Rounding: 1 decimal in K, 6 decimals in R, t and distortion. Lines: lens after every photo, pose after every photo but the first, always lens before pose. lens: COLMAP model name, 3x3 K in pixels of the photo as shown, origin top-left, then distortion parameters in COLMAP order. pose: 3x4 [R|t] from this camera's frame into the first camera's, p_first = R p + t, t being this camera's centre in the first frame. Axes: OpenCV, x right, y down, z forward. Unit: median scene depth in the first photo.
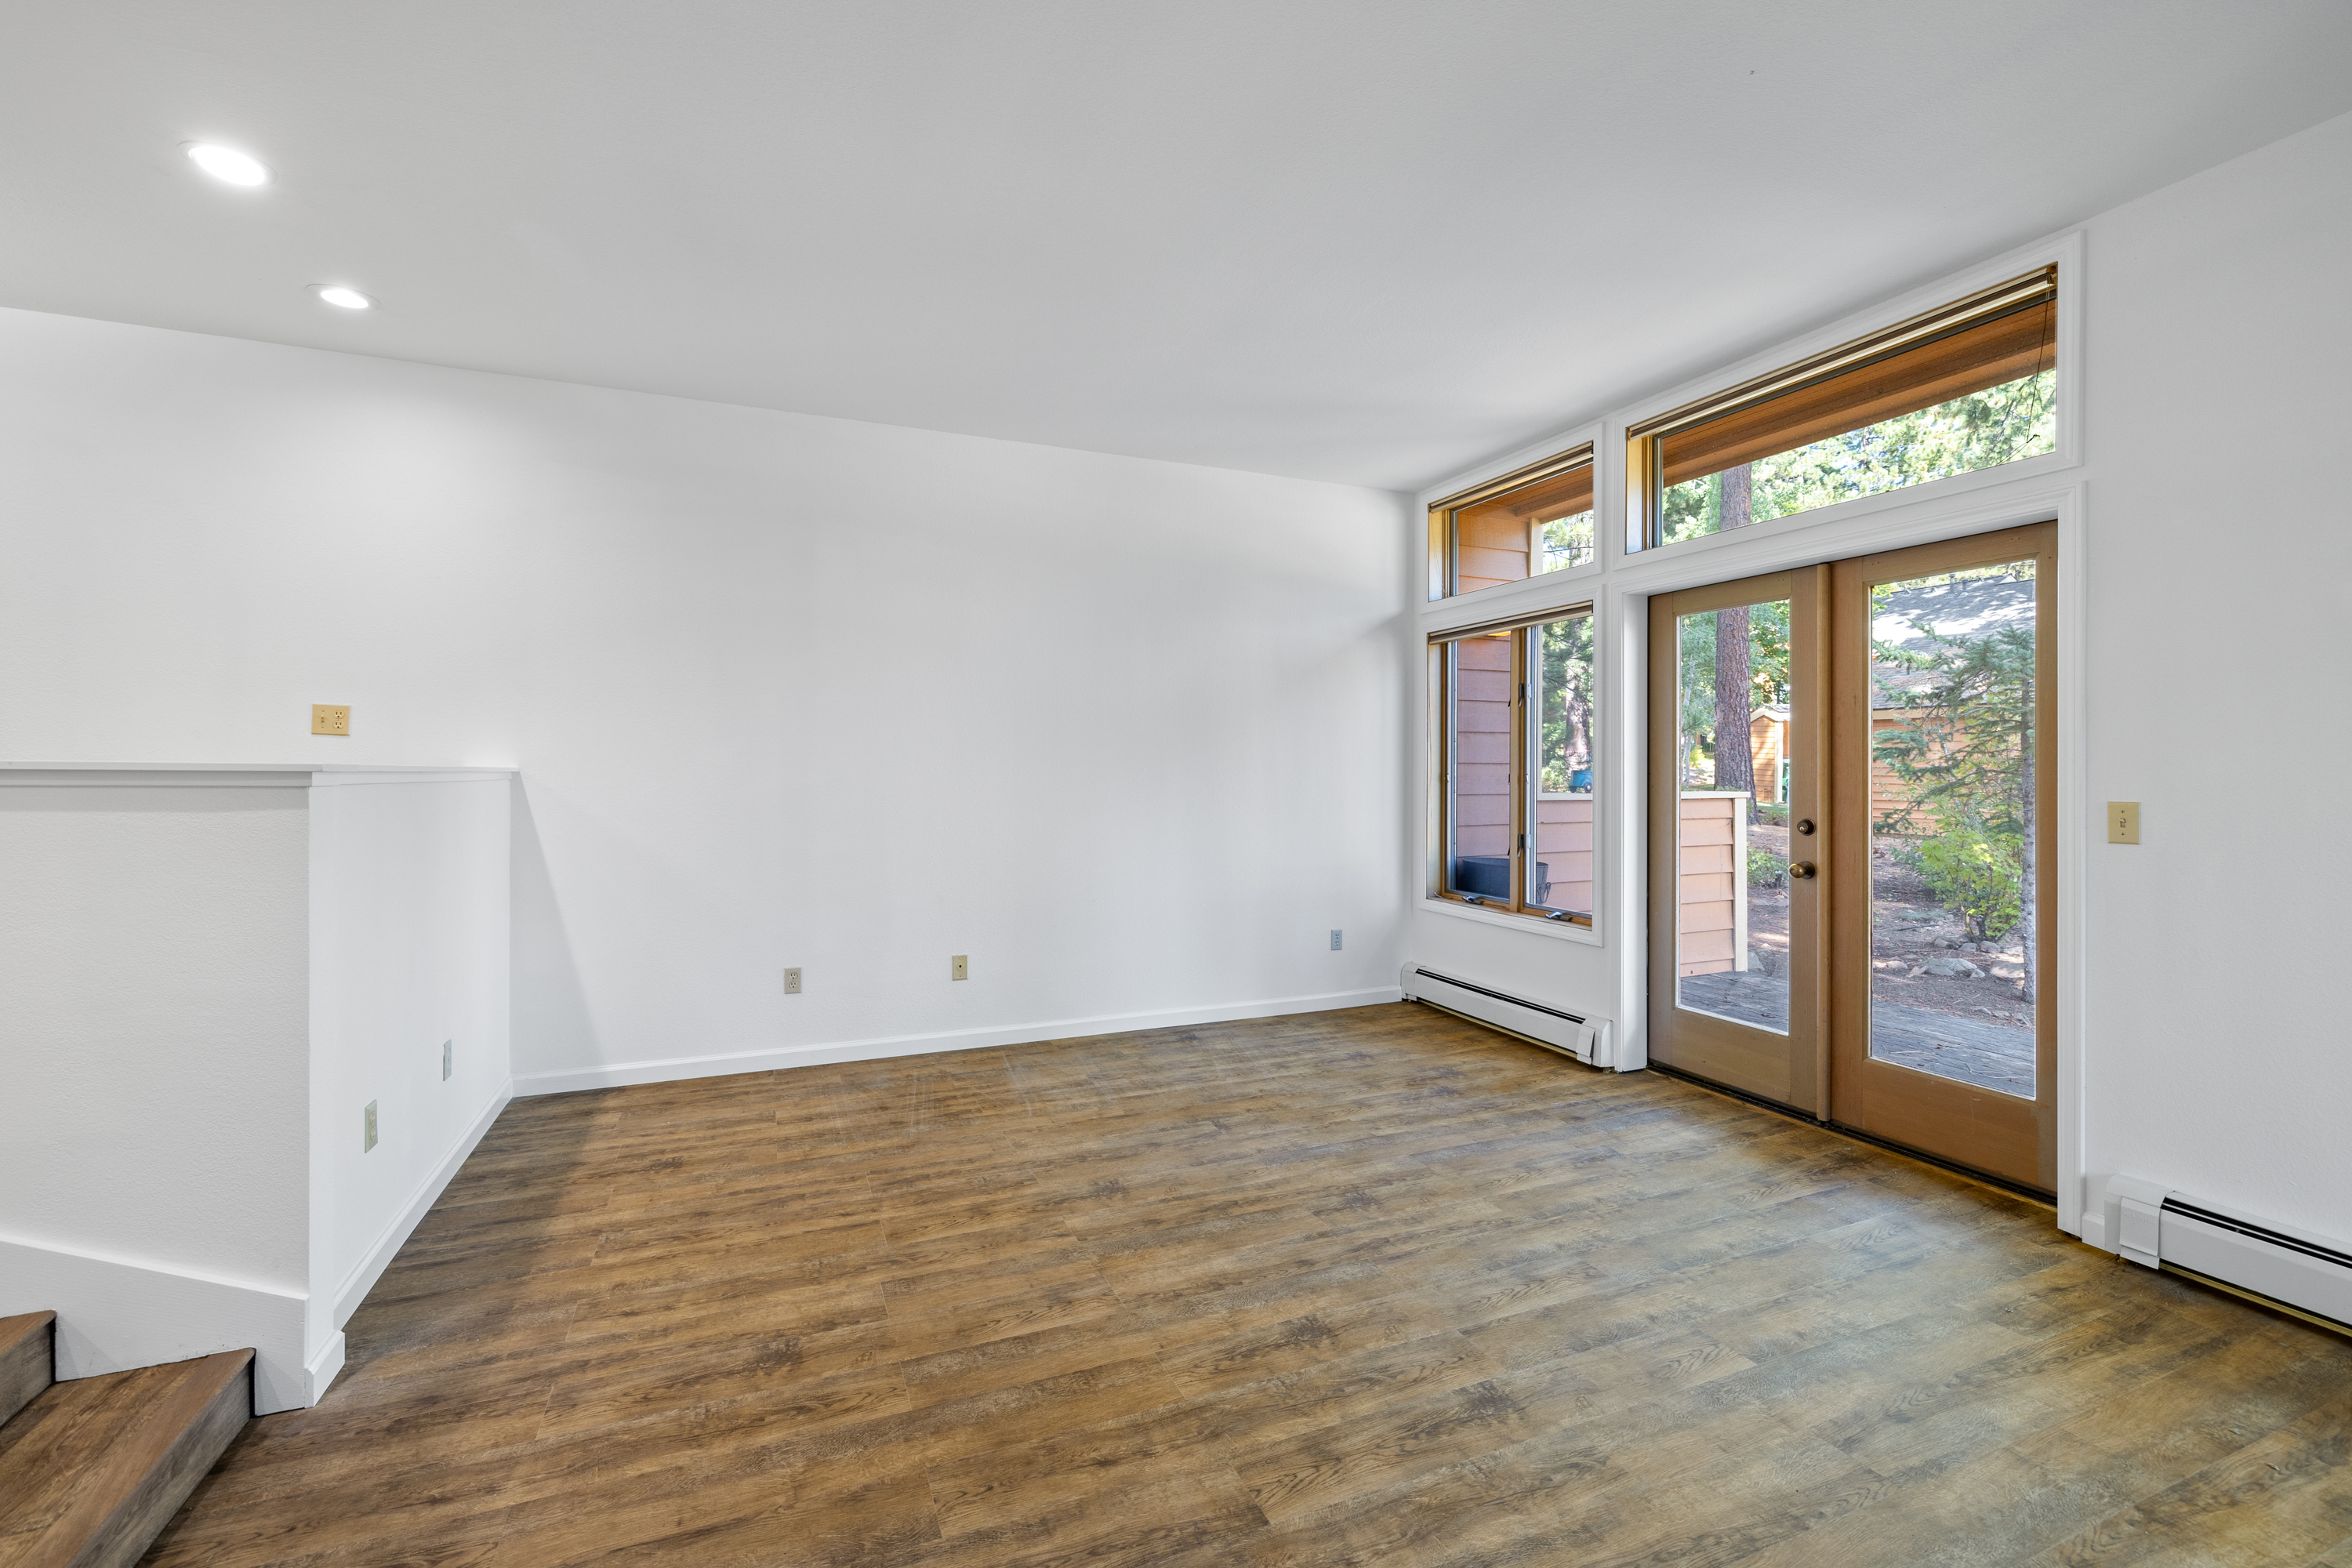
lens RADIAL K [[988.3, 0, 1169.2], [0, 988.3, 773.2], [0, 0, 1]] dist [0.001468, 0.000349]
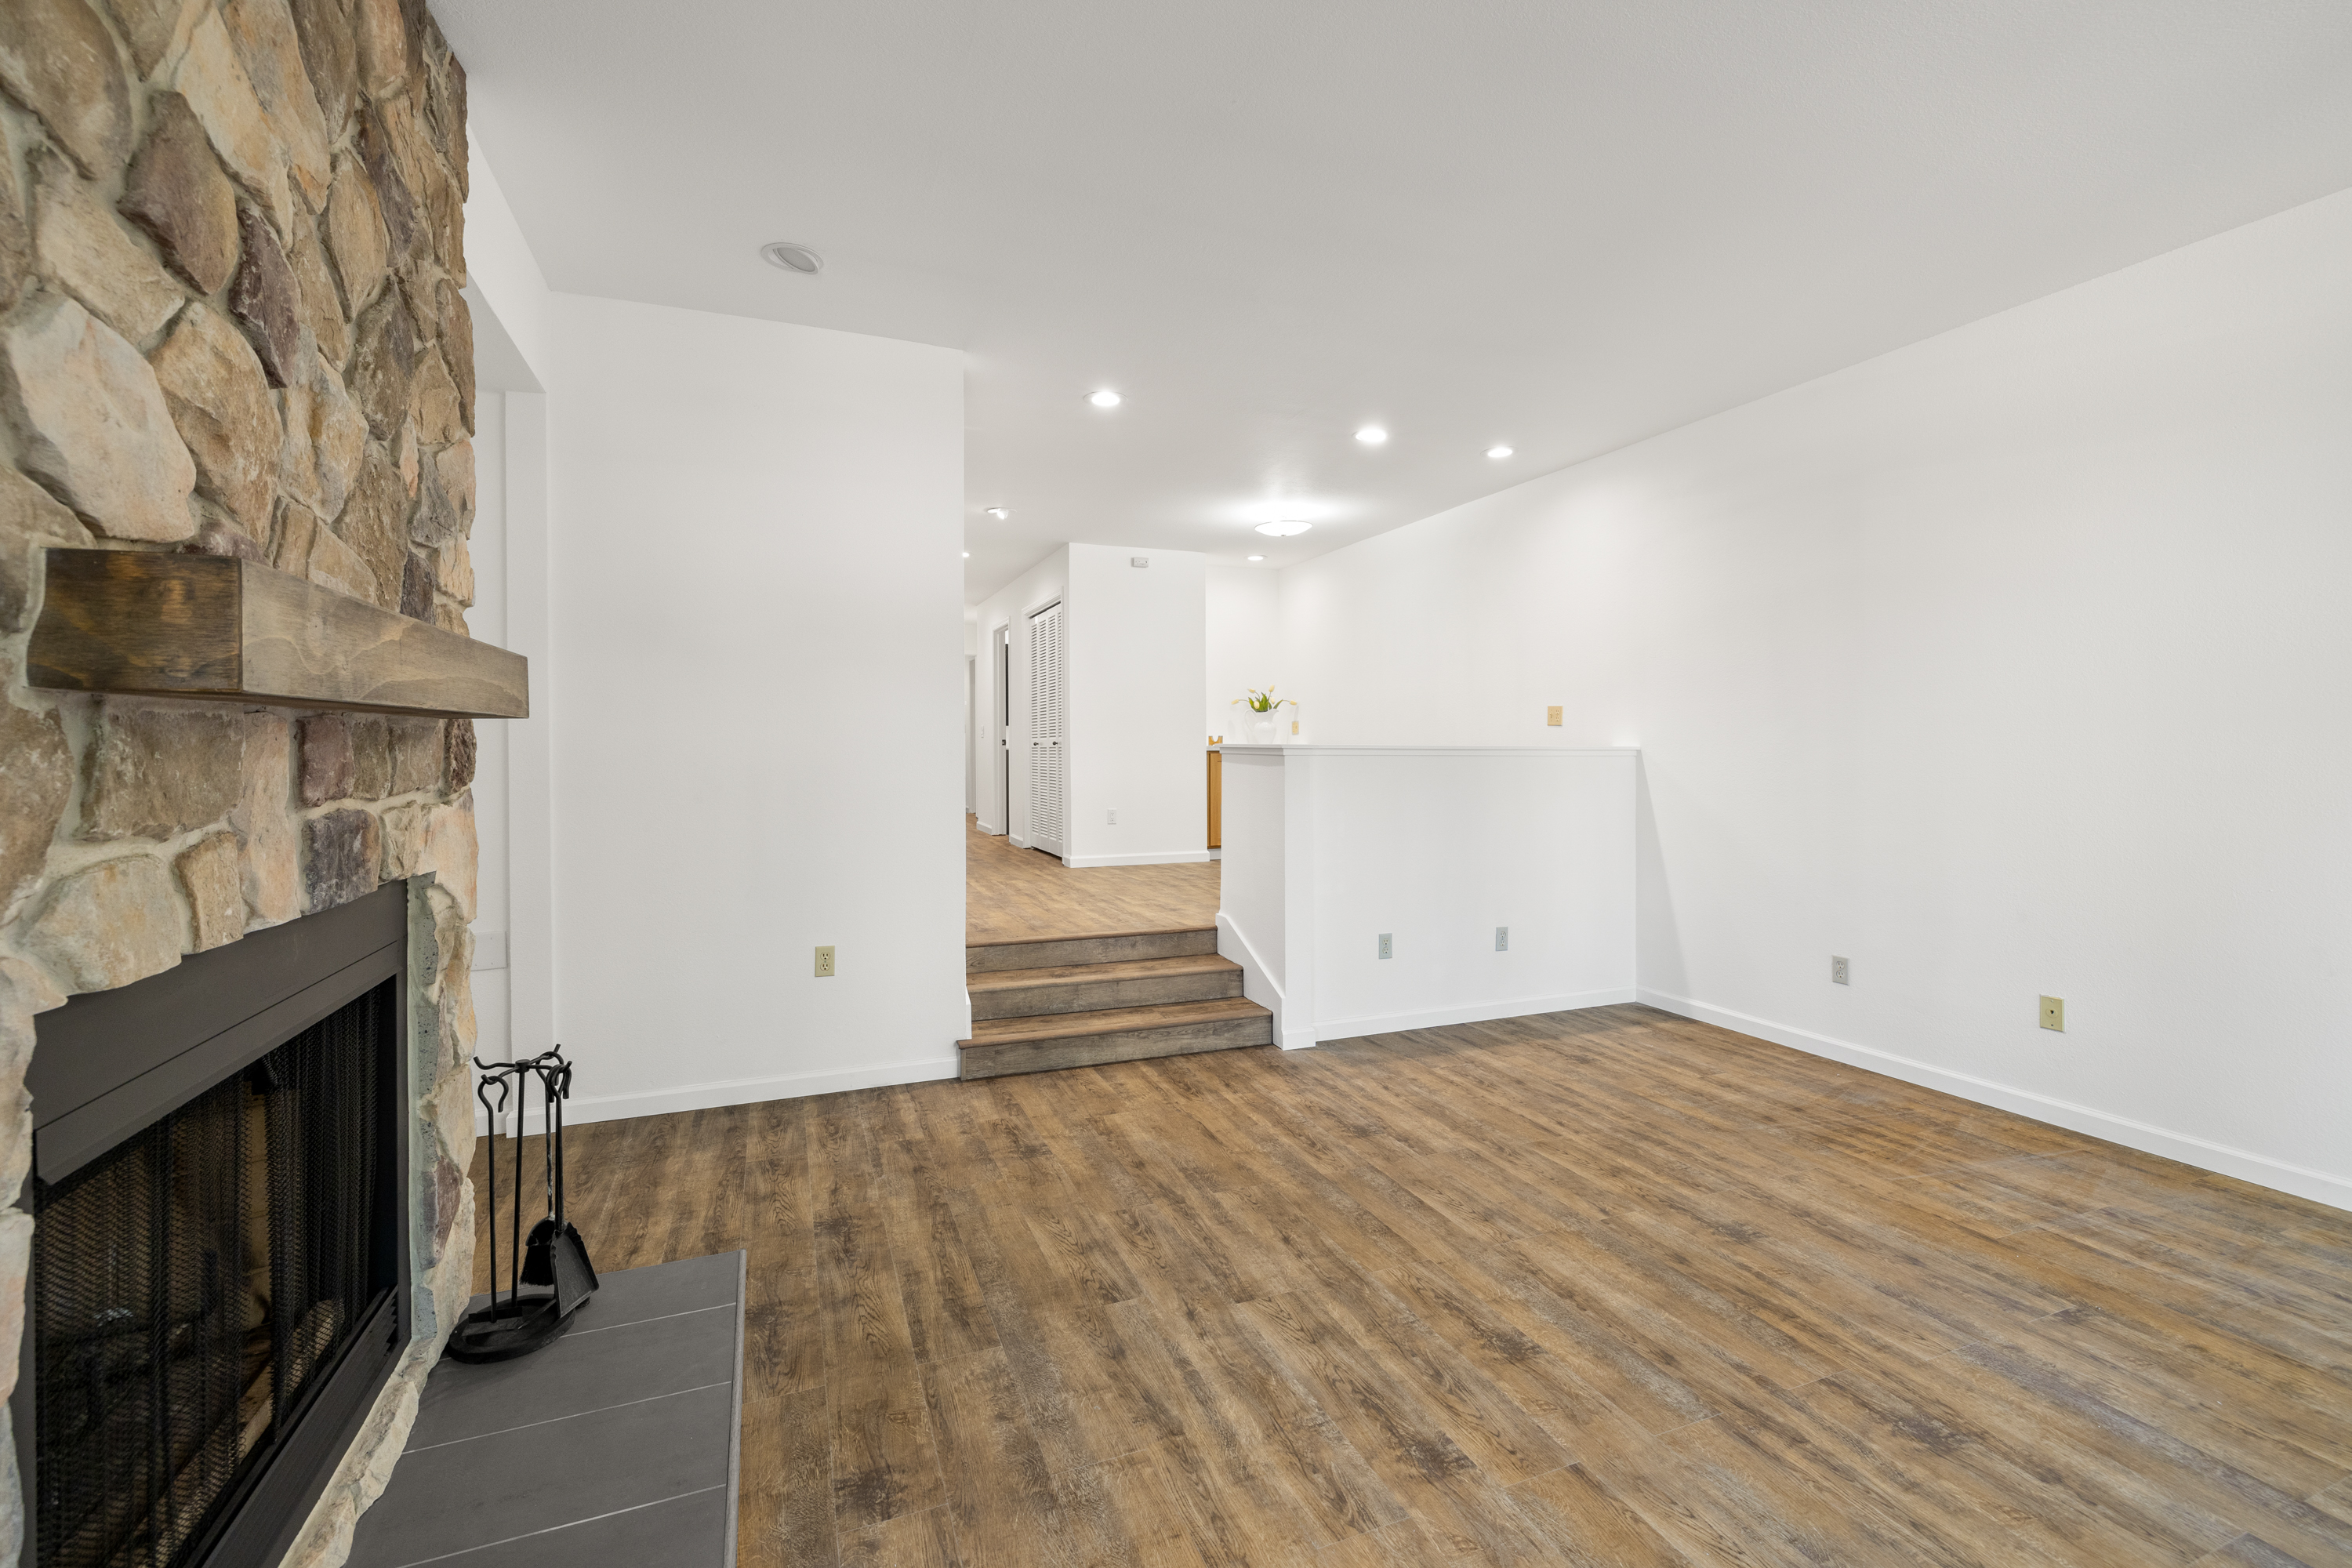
lens RADIAL K [[988.0, 0, 1166.2], [0, 988.0, 750.2], [0, 0, 1]] dist [0.000282, 0.000807]
pose [[-0.022989, -0.001192, -0.999735, 0.874848], [-0.004154, 0.999991, -0.001097, 0.003609], [0.999727, 0.004128, -0.022994, 0.561005]]
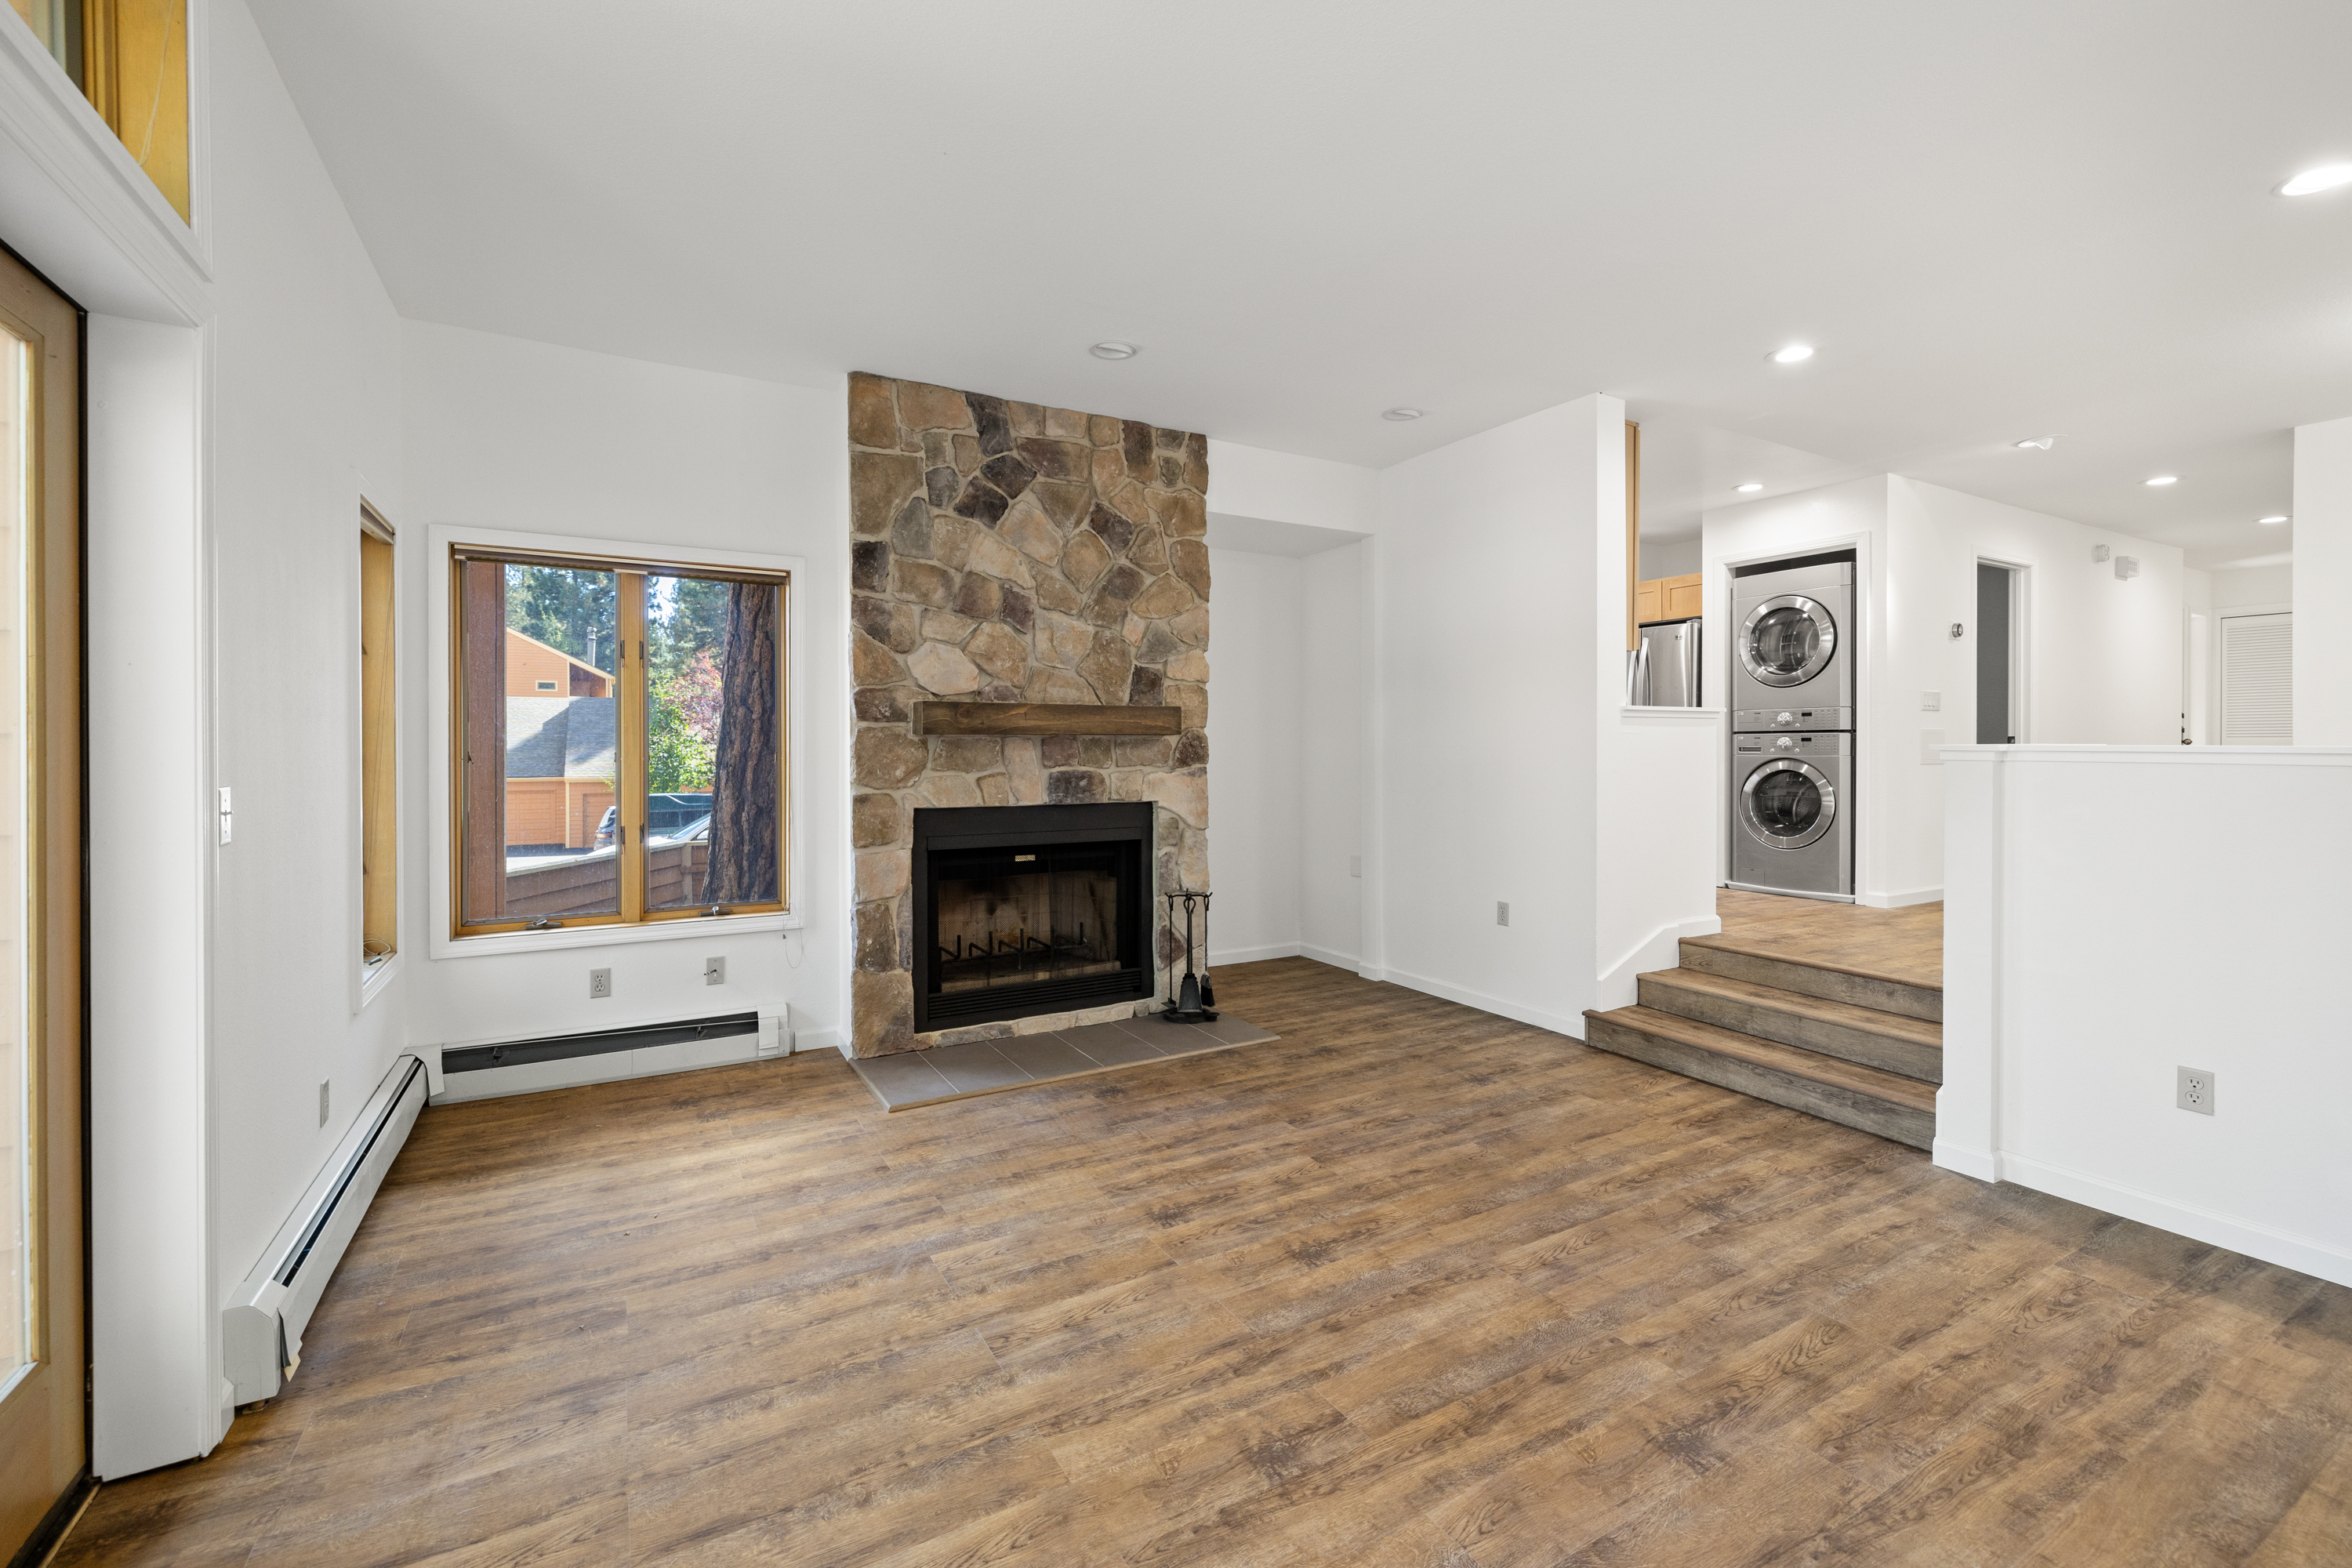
lens RADIAL K [[988.0, 0, 1166.2], [0, 988.0, 750.2], [0, 0, 1]] dist [0.000282, 0.000807]
pose [[-0.993531, -0.003941, -0.113489, 0.348493], [-0.004916, 0.999953, 0.008311, -0.006862], [0.113451, 0.008816, -0.993504, 1.678090]]
